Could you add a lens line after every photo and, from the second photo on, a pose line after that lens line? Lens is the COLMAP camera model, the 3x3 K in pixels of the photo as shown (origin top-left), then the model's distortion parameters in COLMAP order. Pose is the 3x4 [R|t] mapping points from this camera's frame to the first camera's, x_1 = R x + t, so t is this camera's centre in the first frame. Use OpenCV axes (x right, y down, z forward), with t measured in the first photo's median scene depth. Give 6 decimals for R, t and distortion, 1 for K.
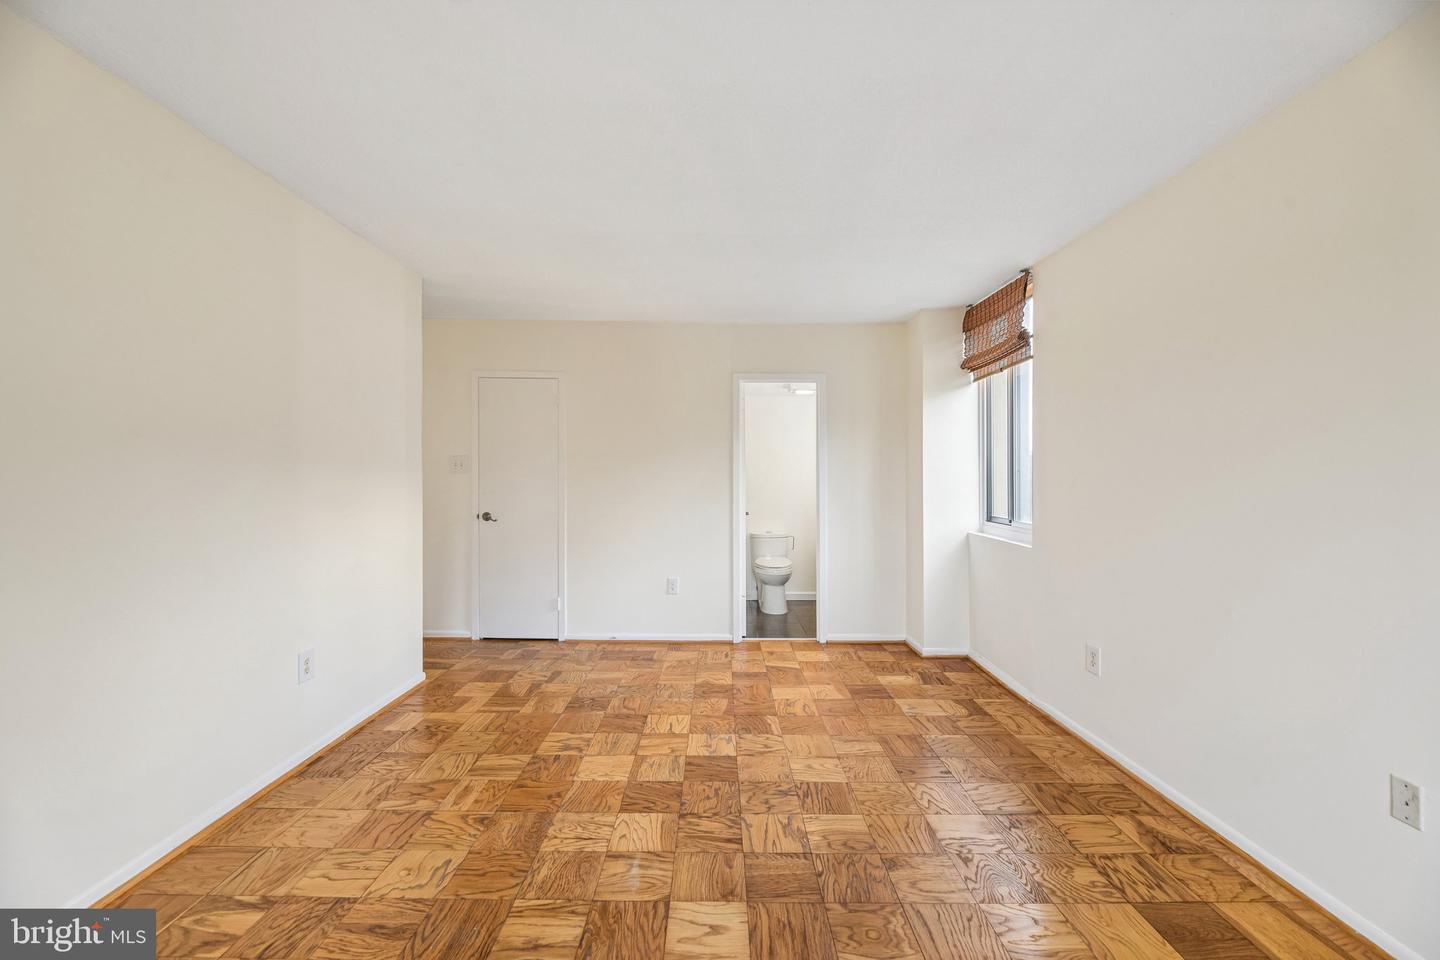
lens RADIAL K [[578.8, 0, 725.2], [0, 578.8, 476.4], [0, 0, 1]] dist [0.000952, -0.004601]
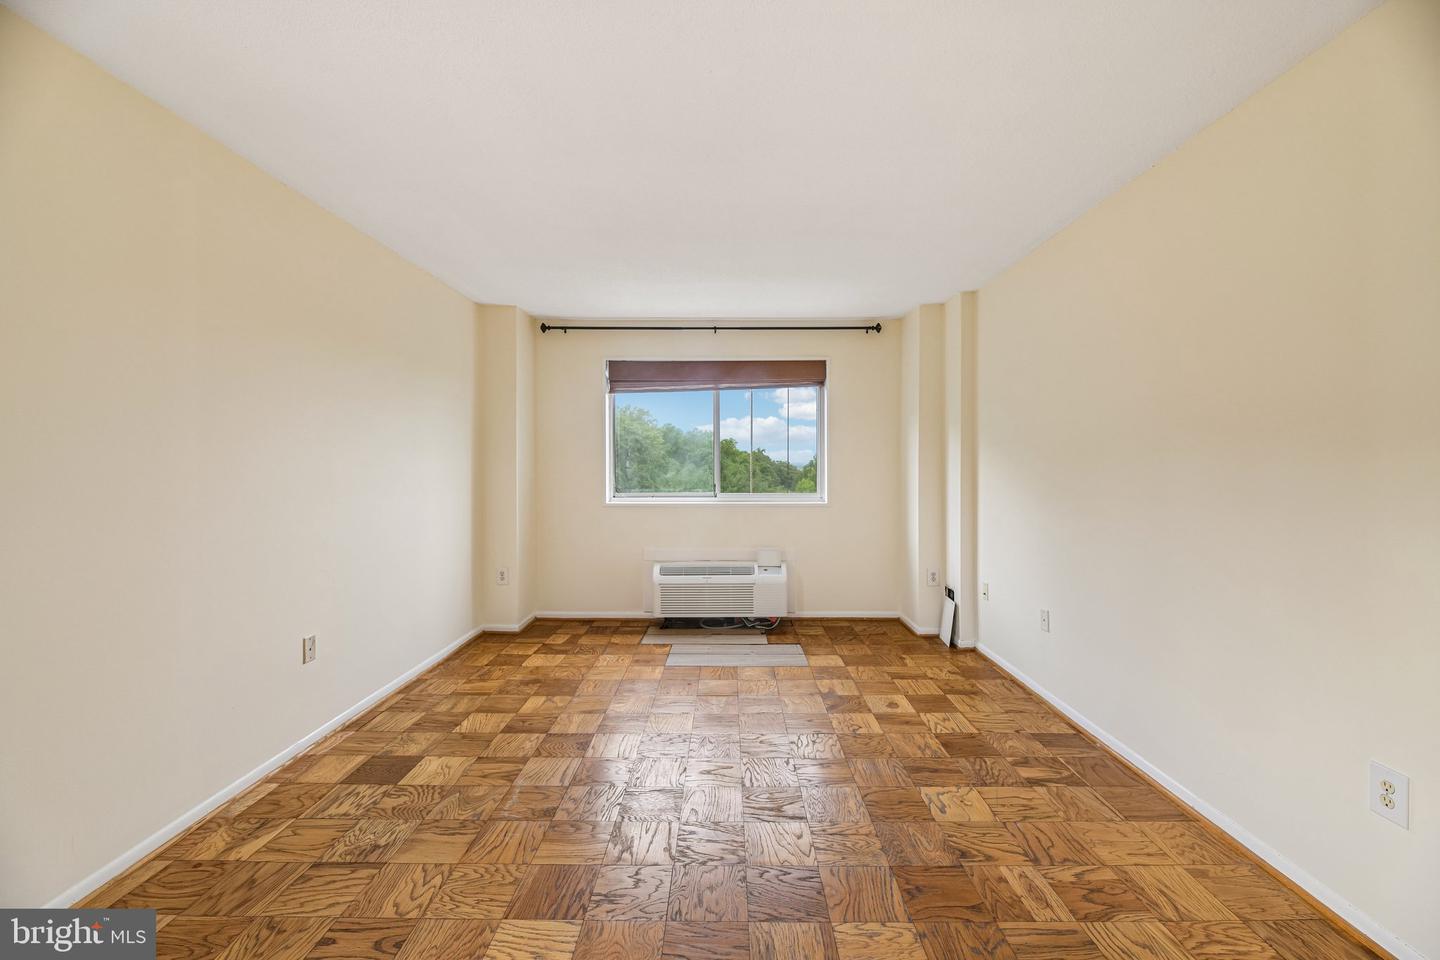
lens RADIAL K [[582.2, 0, 726.7], [0, 582.2, 467.5], [0, 0, 1]] dist [0.002029, -0.004158]
pose [[-0.999835, -0.013098, 0.012584, -0.049223], [-0.013082, 0.999914, 0.001355, -0.001242], [-0.012601, 0.001190, -0.999920, 1.687122]]
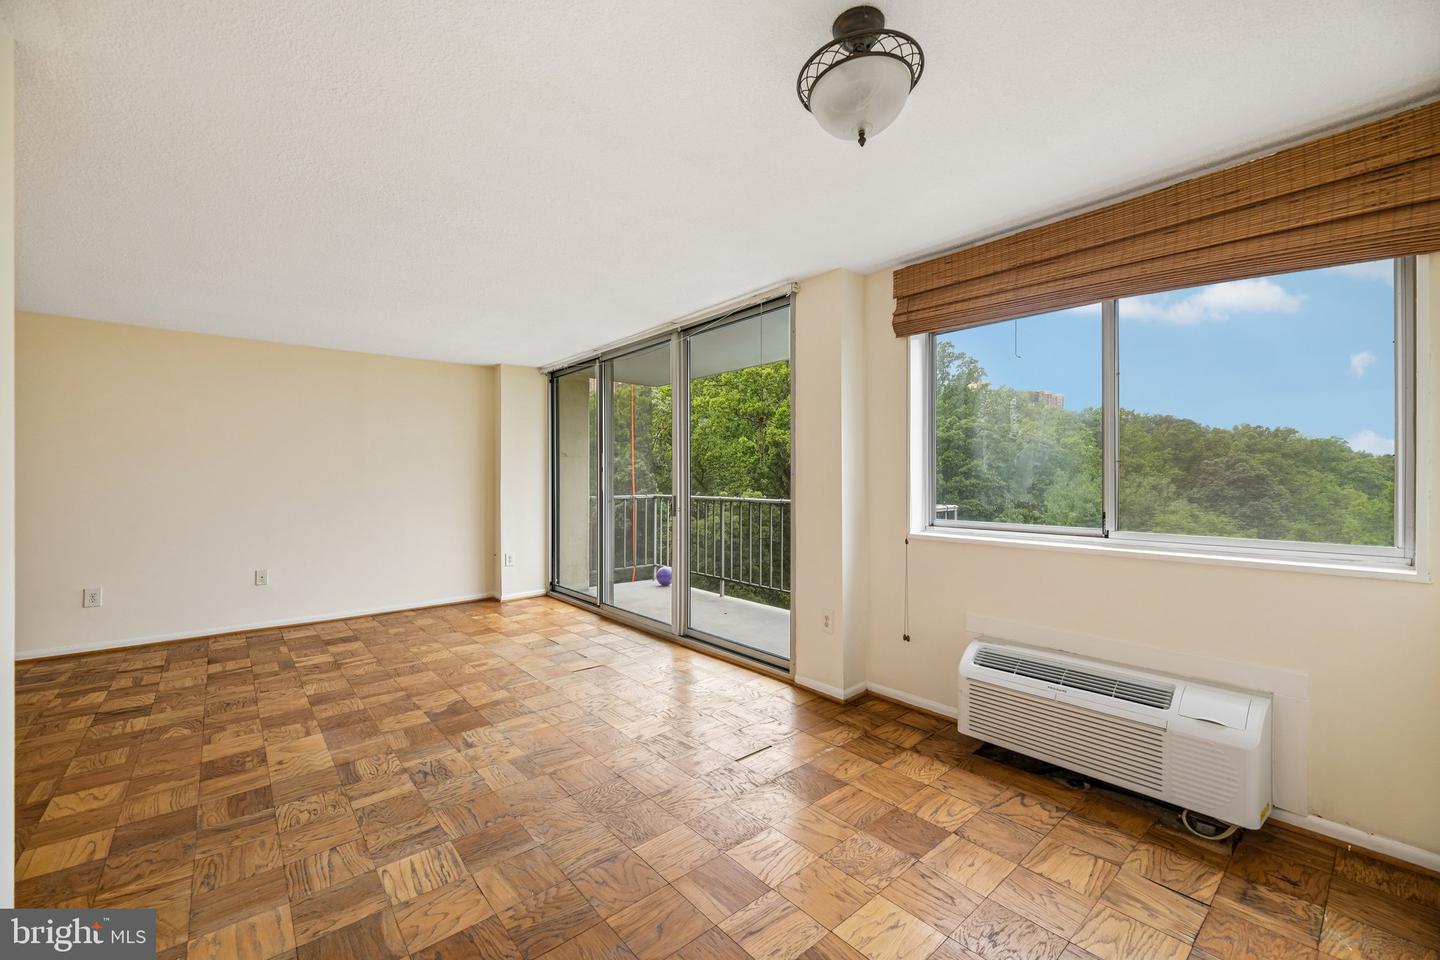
lens RADIAL K [[581.8, 0, 729.1], [0, 581.8, 482.4], [0, 0, 1]] dist [0.001385, -0.003730]
pose [[-0.647707, -0.015561, 0.761731, -0.356446], [-0.008718, 0.999877, 0.013013, -0.004657], [-0.761840, 0.001788, -0.647763, 0.883693]]
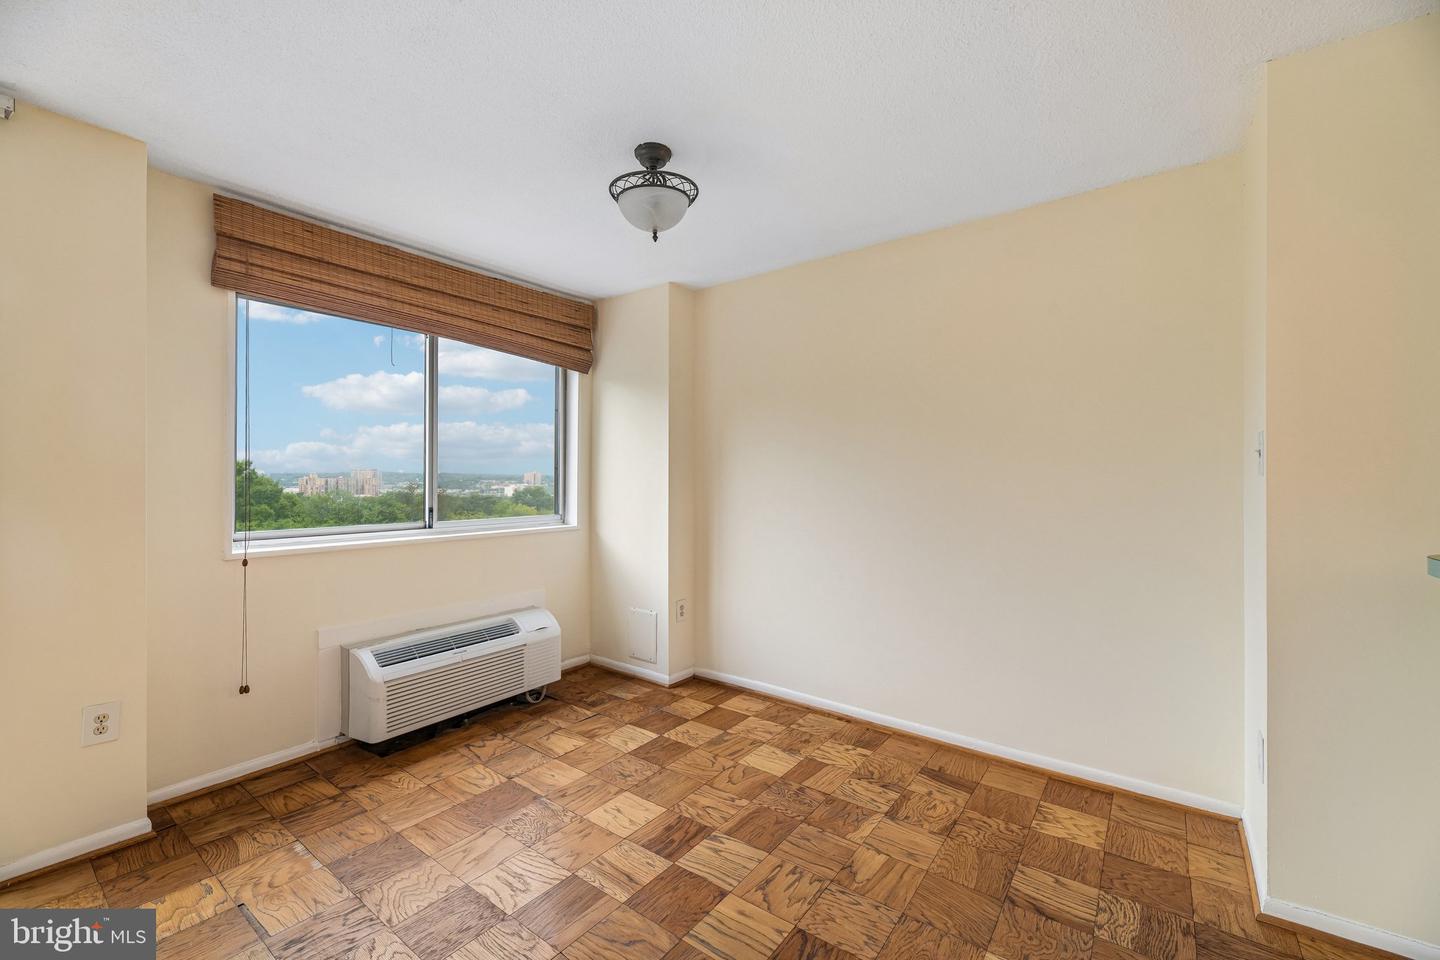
lens RADIAL K [[587.7, 0, 725.4], [0, 587.7, 473.1], [0, 0, 1]] dist [0.006617, -0.004930]
pose [[-0.604781, -0.018906, -0.796167, 0.683036], [-0.001164, 0.999738, -0.022855, 0.013059], [0.796391, -0.012896, -0.604645, 0.999312]]
